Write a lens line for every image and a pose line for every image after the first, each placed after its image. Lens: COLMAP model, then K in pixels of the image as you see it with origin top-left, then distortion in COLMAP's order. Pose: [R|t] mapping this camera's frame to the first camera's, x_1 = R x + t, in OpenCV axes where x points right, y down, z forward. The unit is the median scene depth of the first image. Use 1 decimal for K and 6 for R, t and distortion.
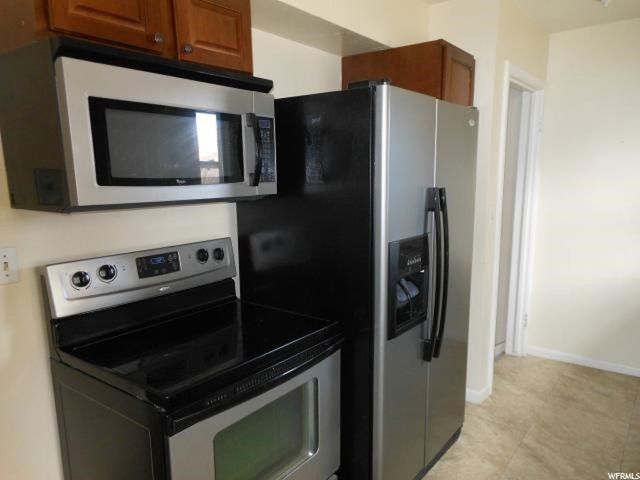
lens RADIAL K [[466.3, 0, 321.0], [0, 466.3, 239.0], [0, 0, 1]] dist [0.001905, -0.000388]
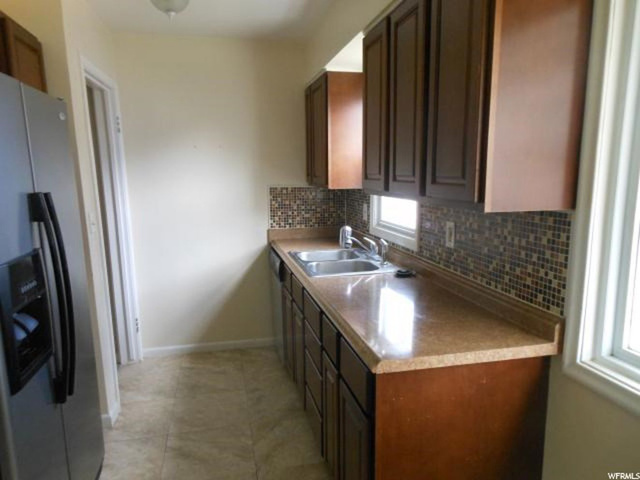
lens RADIAL K [[466.3, 0, 320.8], [0, 466.3, 246.5], [0, 0, 1]] dist [0.001905, -0.000388]
pose [[0.635185, -0.117448, 0.763378, -0.062988], [0.109272, 0.992094, 0.061715, -0.010558], [-0.764591, 0.044216, 0.642998, 0.088248]]
